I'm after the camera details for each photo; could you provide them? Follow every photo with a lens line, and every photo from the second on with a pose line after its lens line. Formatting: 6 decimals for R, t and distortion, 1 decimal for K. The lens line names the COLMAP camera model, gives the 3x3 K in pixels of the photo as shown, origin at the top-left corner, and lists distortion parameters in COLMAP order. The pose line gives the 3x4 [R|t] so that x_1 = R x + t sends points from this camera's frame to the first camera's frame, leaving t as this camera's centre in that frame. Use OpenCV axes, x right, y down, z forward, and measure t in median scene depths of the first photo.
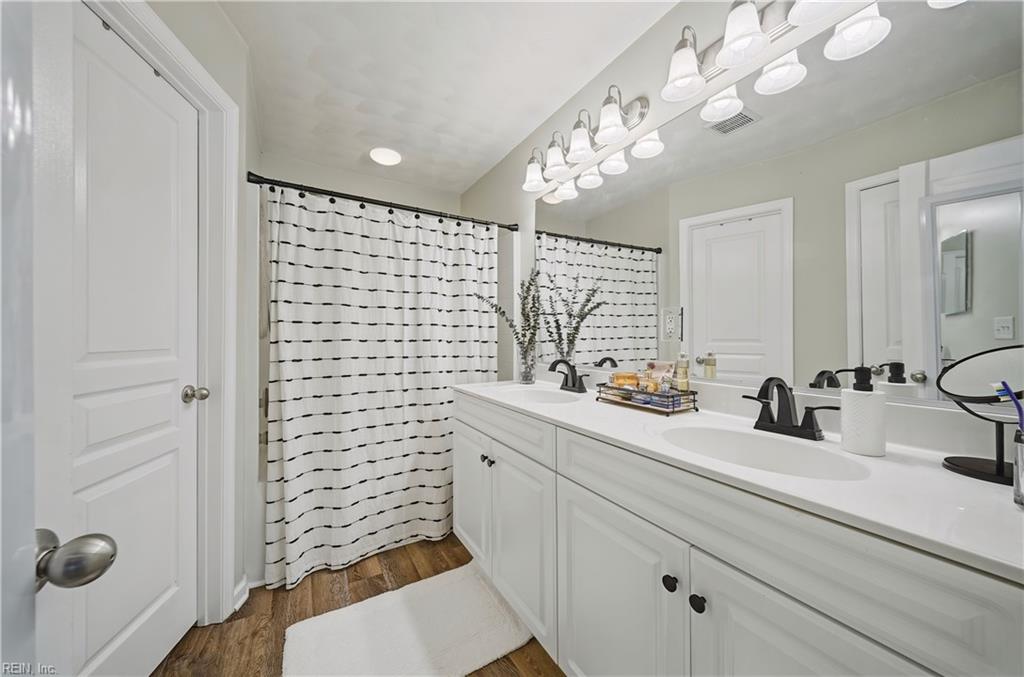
lens RADIAL K [[357.2, 0, 510.9], [0, 357.2, 338.1], [0, 0, 1]] dist [0.004649, -0.003881]
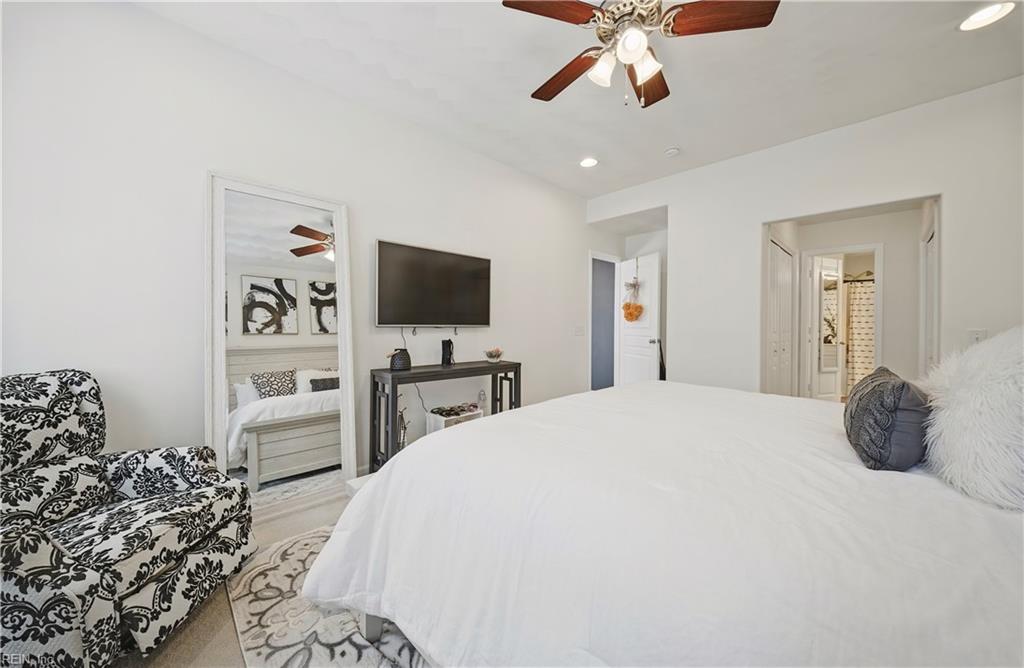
lens RADIAL K [[363.2, 0, 508.1], [0, 363.2, 326.8], [0, 0, 1]] dist [-0.000226, 0.000067]
pose [[0.233552, 0.013104, -0.972256, 1.911881], [-0.005663, 0.999911, 0.012116, -0.024397], [0.972328, 0.002677, 0.233605, -2.945692]]
